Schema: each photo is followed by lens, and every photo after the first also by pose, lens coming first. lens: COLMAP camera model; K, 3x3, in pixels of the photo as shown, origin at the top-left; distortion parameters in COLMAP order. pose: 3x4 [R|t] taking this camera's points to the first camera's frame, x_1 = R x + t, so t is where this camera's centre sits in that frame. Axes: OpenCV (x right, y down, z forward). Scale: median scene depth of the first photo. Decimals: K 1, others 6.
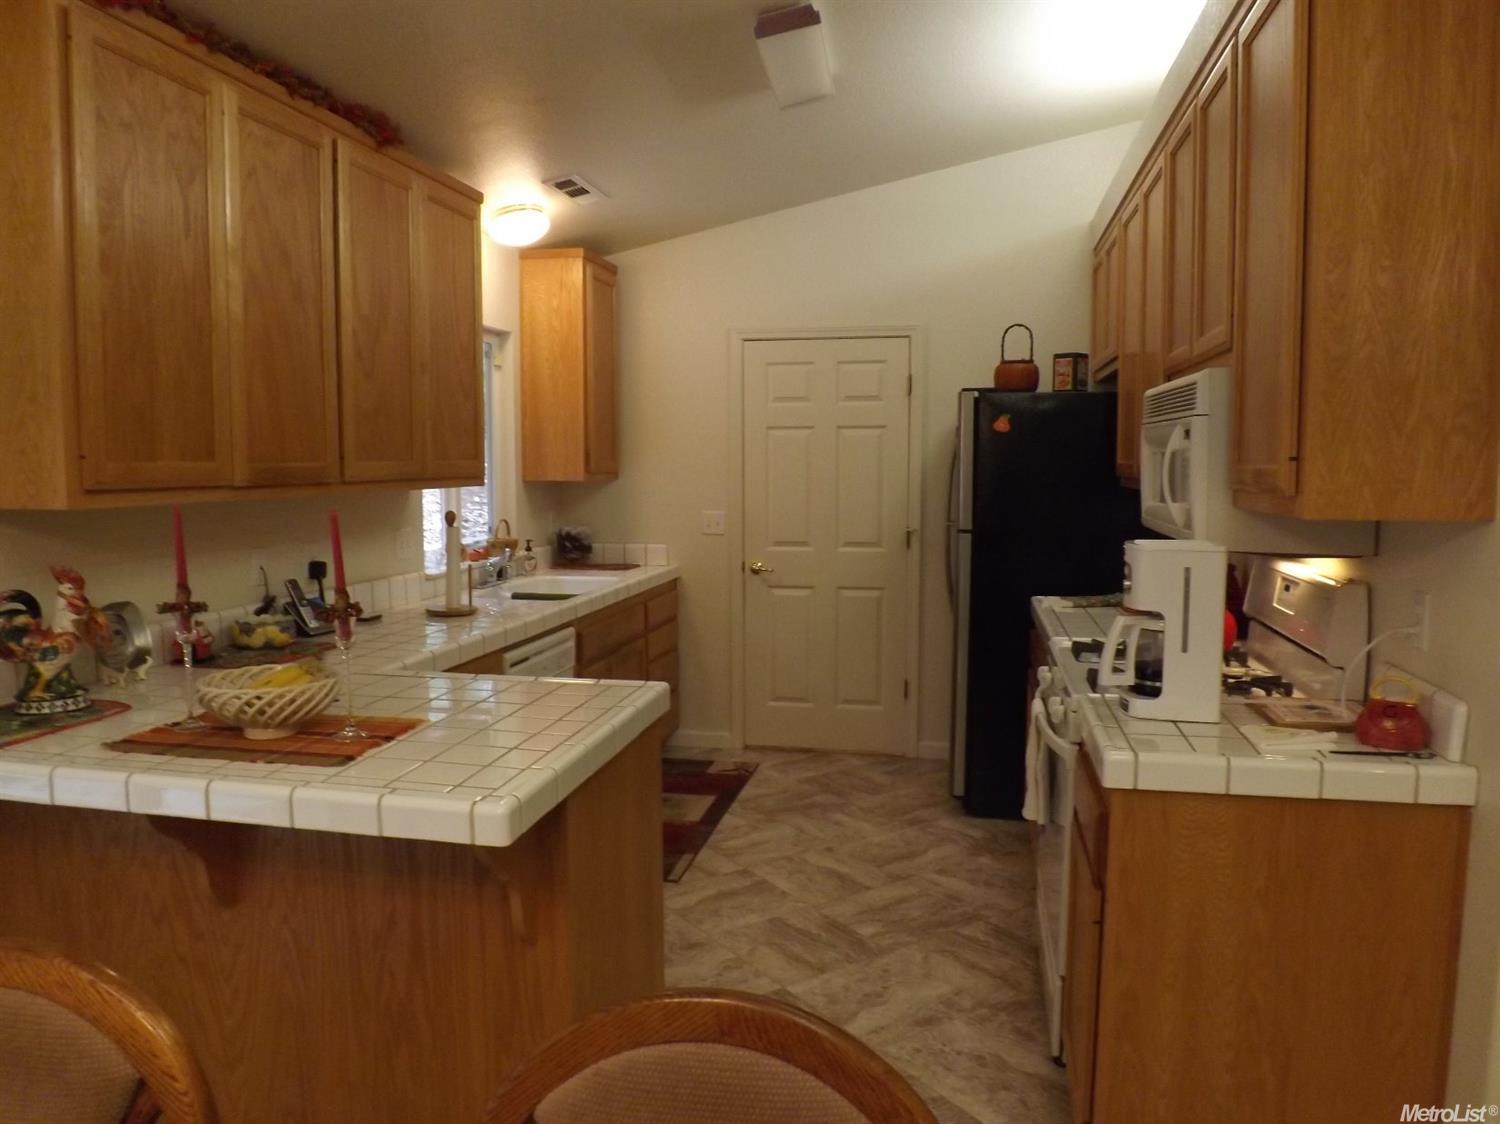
lens RADIAL K [[1071.9, 0, 745.0], [0, 1071.9, 563.6], [0, 0, 1]] dist [-0.057444, -0.001054]
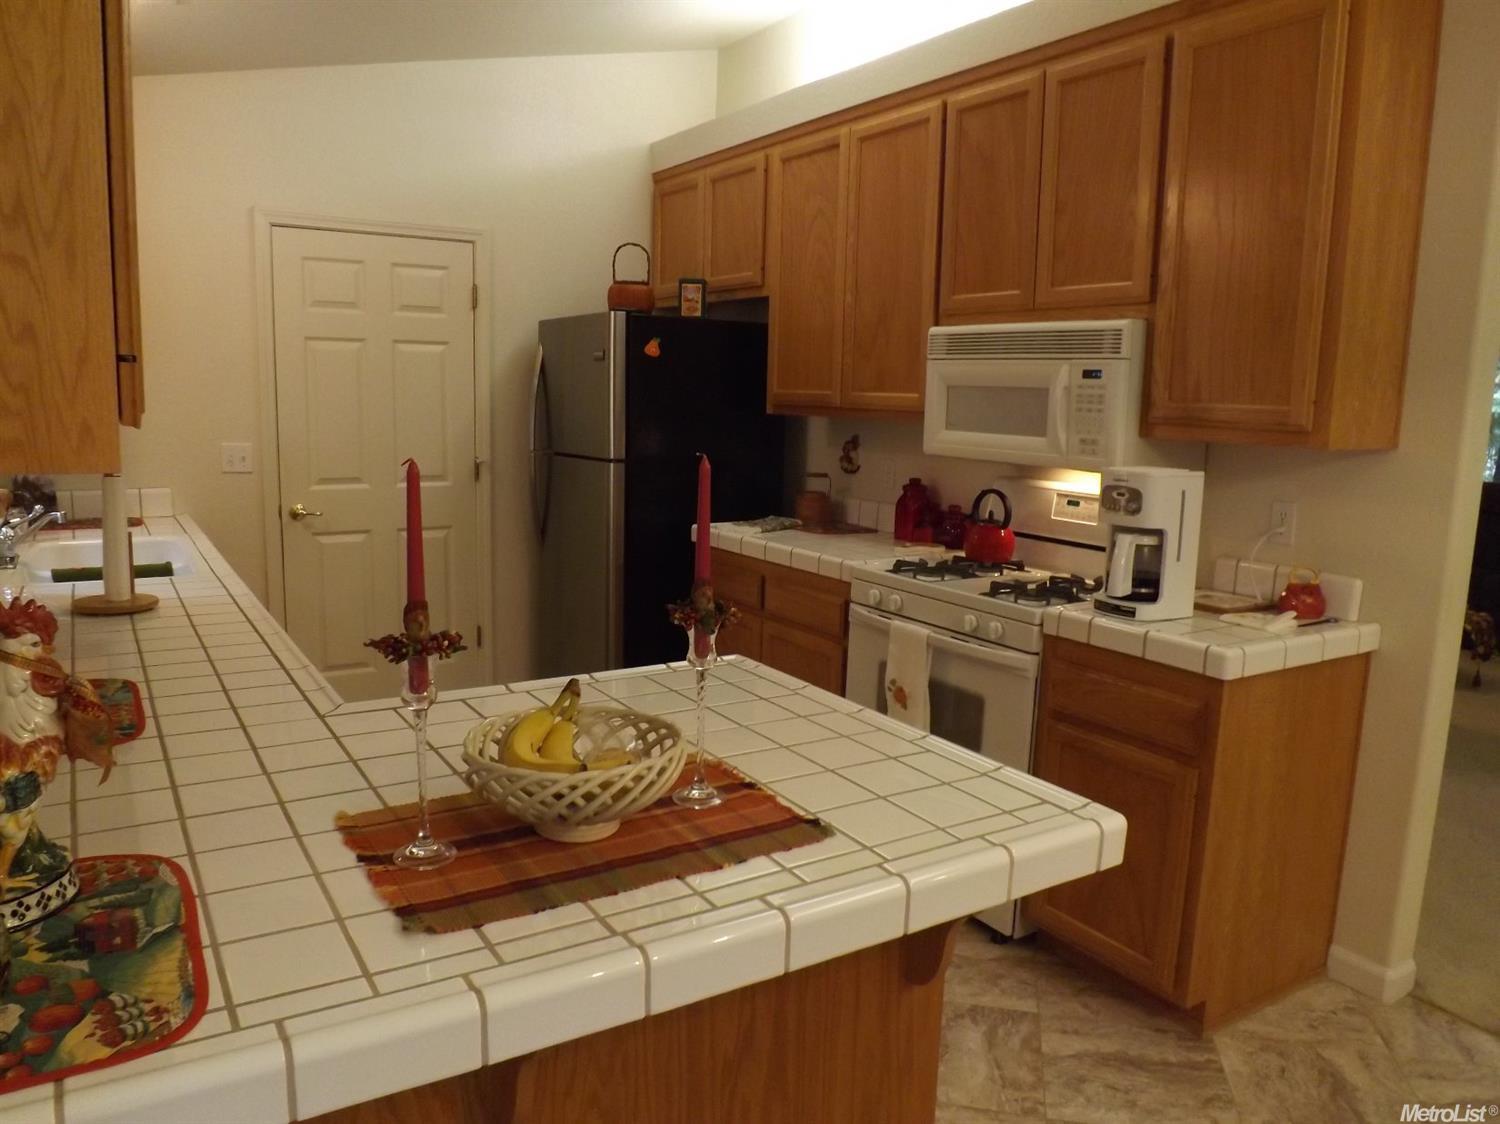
lens RADIAL K [[1071.9, 0, 745.0], [0, 1071.9, 563.6], [0, 0, 1]] dist [-0.057444, -0.001054]
pose [[0.723368, -0.091176, 0.684417, -0.523018], [0.039963, 0.995110, 0.090328, -0.028860], [-0.689306, -0.037989, 0.723474, 0.324814]]
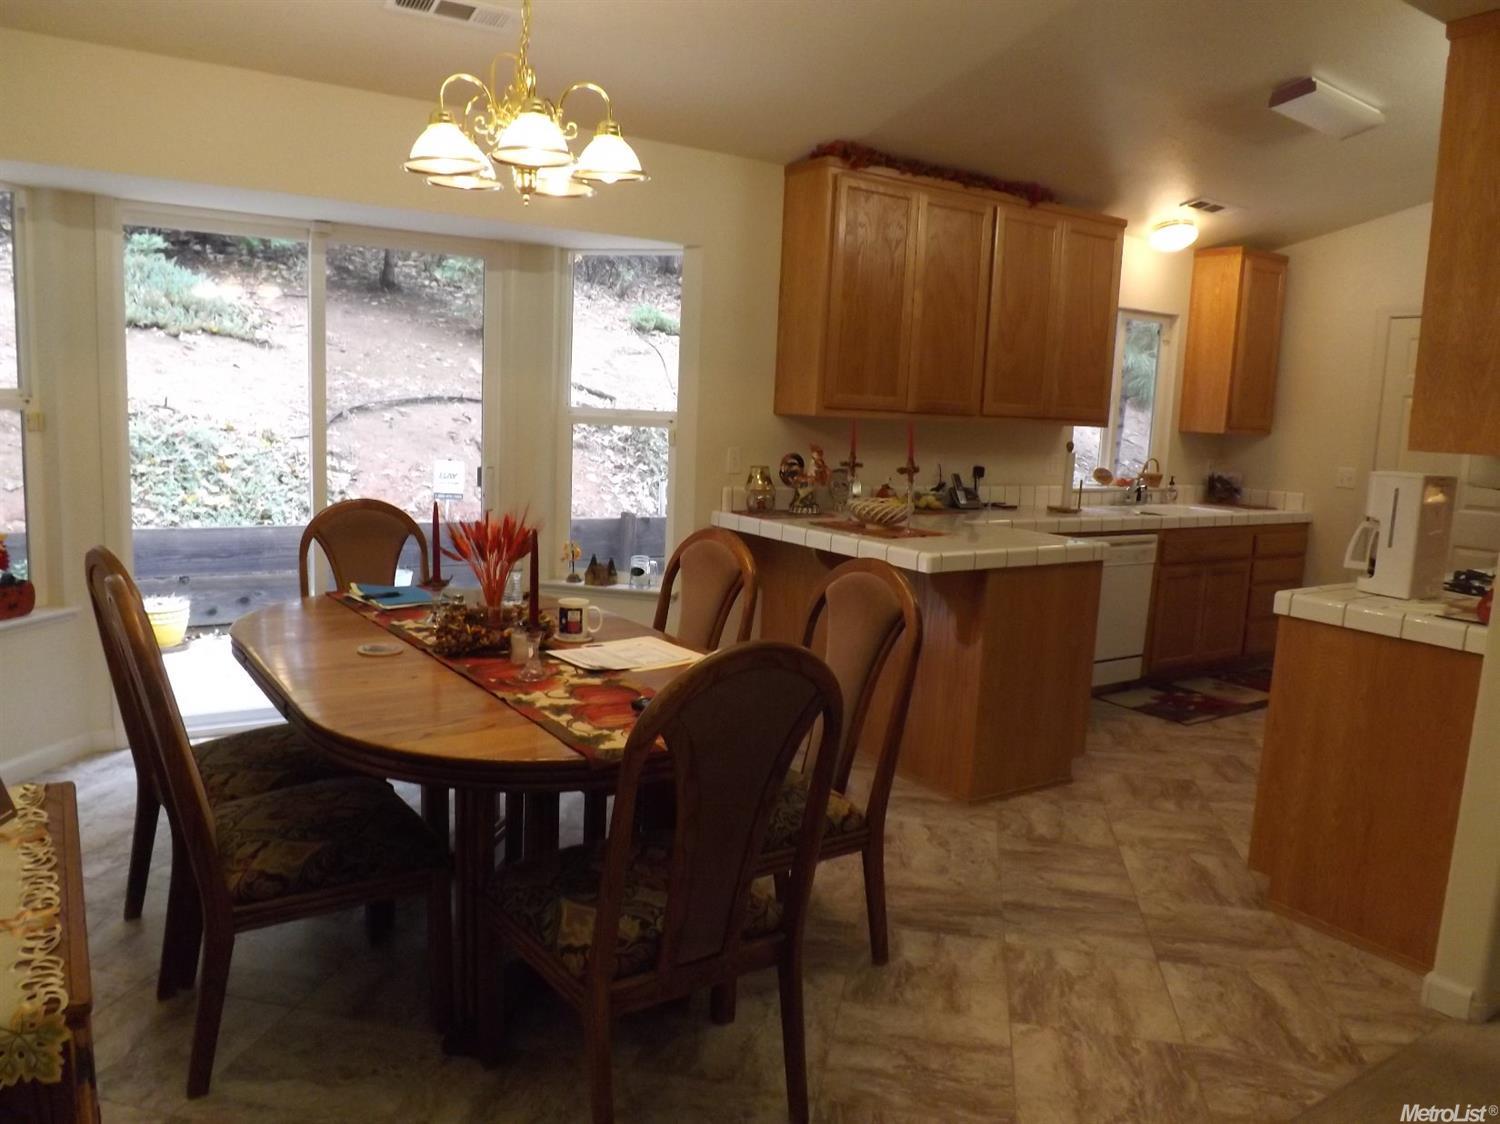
lens RADIAL K [[1062.4, 0, 748.4], [0, 1062.4, 566.2], [0, 0, 1]] dist [-0.078007, 0.022324]
pose [[0.704676, 0.134719, -0.696622, 0.539481], [-0.109058, 0.990707, 0.081274, 0.061846], [0.701098, 0.018701, 0.712820, -0.420161]]
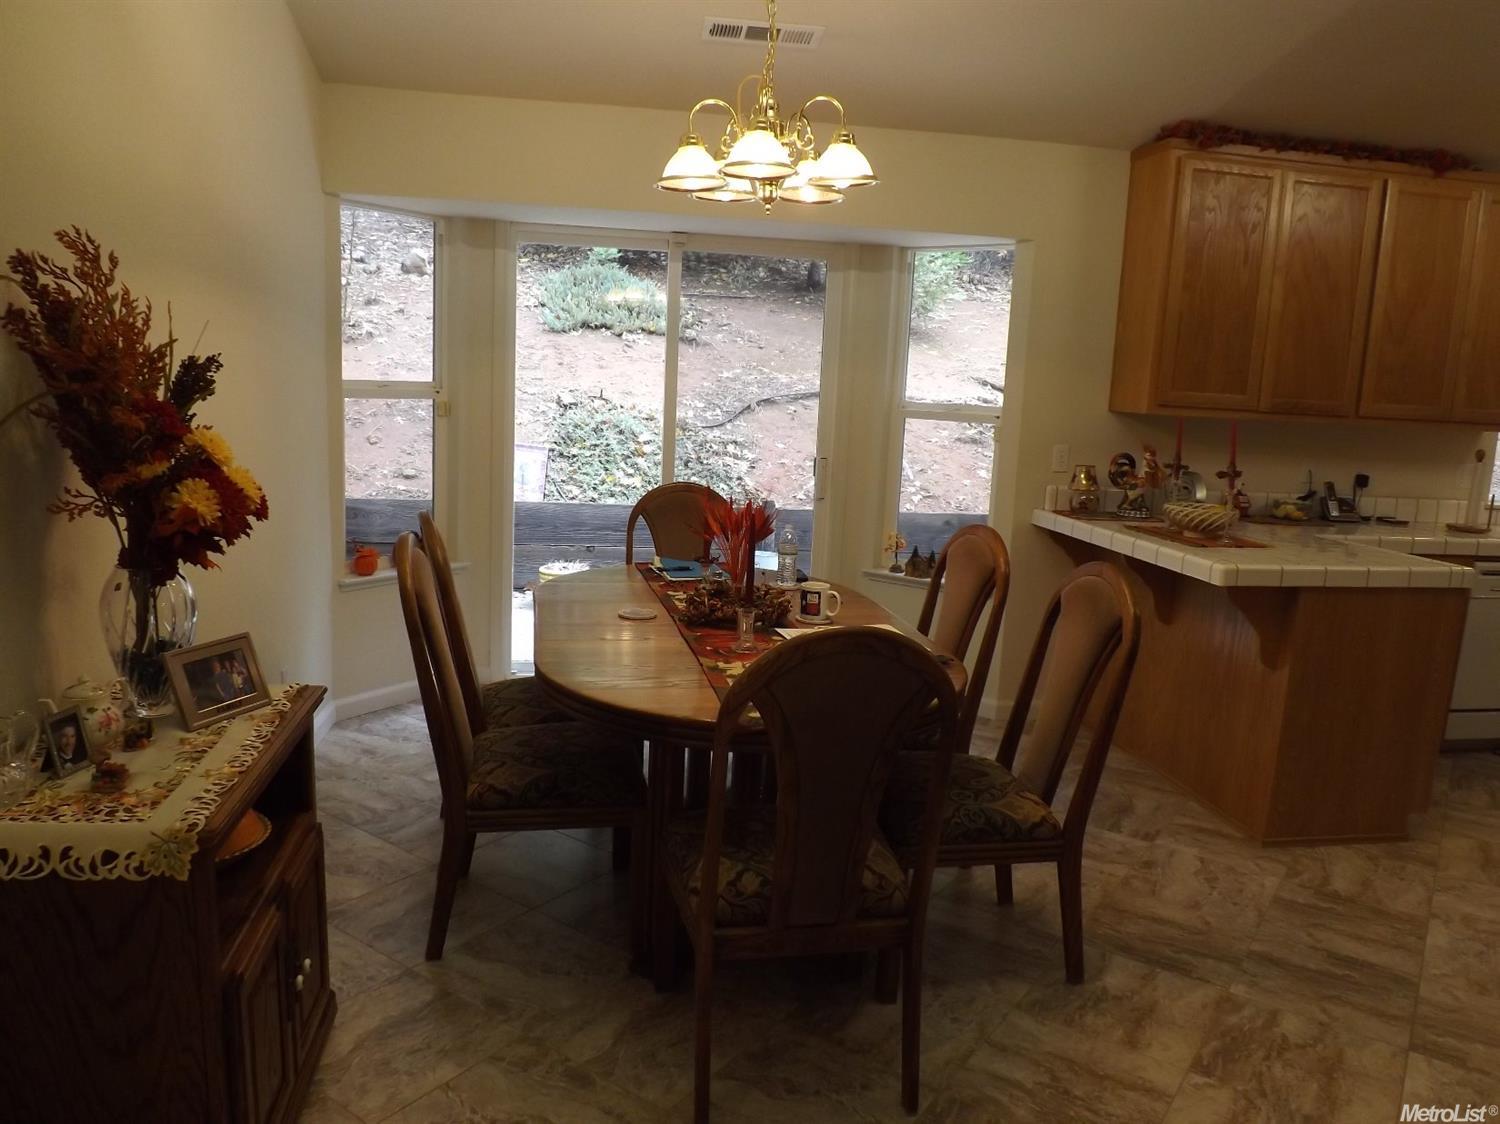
lens RADIAL K [[1062.4, 0, 748.4], [0, 1062.4, 566.2], [0, 0, 1]] dist [-0.078007, 0.022324]
pose [[0.352976, 0.174640, -0.919189, 0.668492], [-0.131277, 0.981952, 0.136153, 0.041658], [0.926377, 0.072609, 0.369532, -0.288945]]
